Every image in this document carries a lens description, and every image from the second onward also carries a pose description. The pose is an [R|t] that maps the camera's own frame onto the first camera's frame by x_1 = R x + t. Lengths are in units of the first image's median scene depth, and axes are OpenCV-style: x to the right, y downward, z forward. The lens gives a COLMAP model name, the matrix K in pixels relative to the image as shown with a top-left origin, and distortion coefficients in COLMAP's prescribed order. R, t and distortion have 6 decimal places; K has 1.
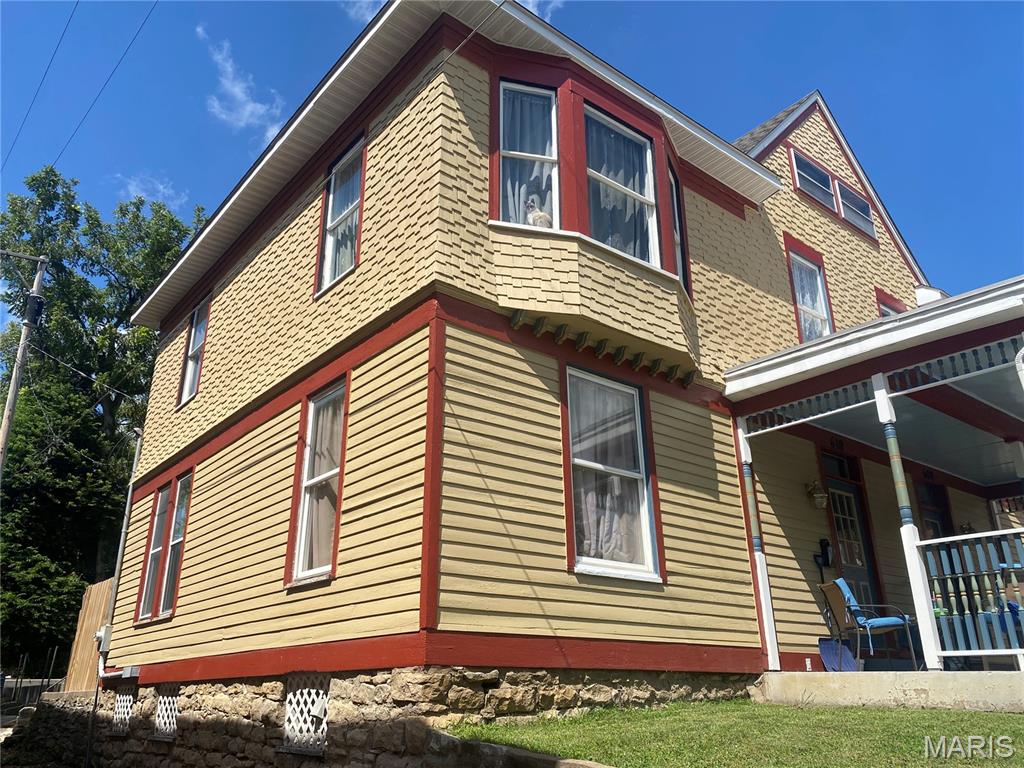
lens RADIAL K [[778.4, 0, 512.0], [0, 778.4, 384.0], [0, 0, 1]] dist [0.053046, -0.095567]
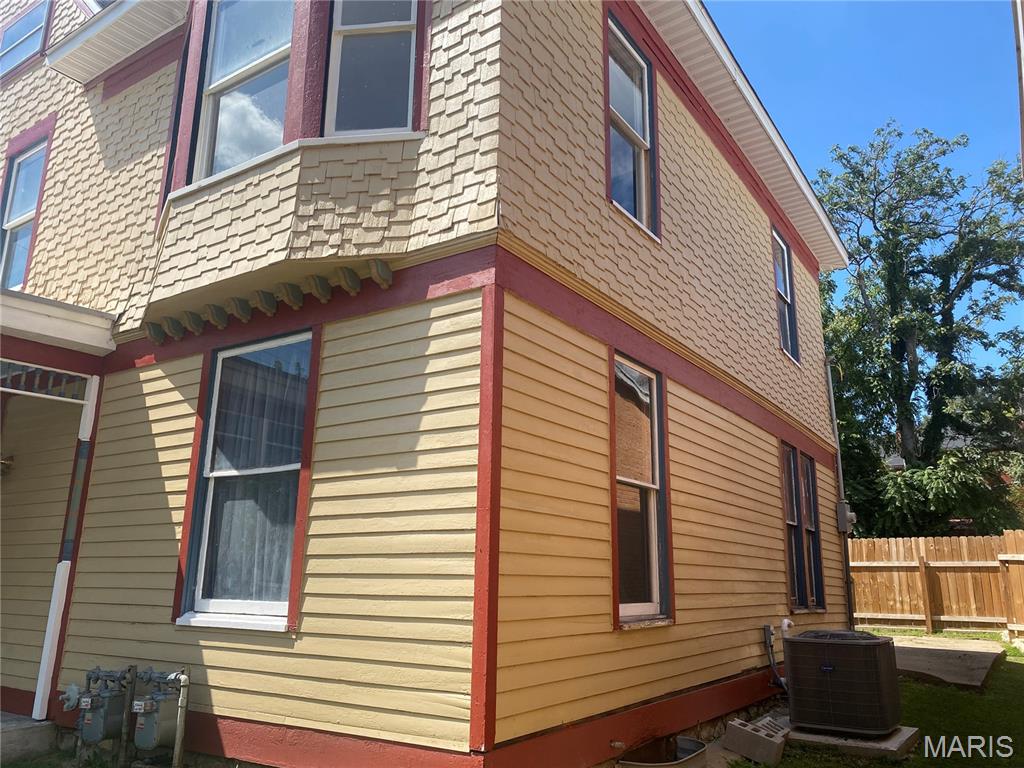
lens RADIAL K [[779.3, 0, 514.6], [0, 779.3, 389.8], [0, 0, 1]] dist [0.049027, -0.060739]
pose [[0.293382, -0.219753, -0.930395, 0.844918], [0.346166, 0.931598, -0.110880, 0.191872], [0.891121, -0.289540, 0.349385, 0.939987]]
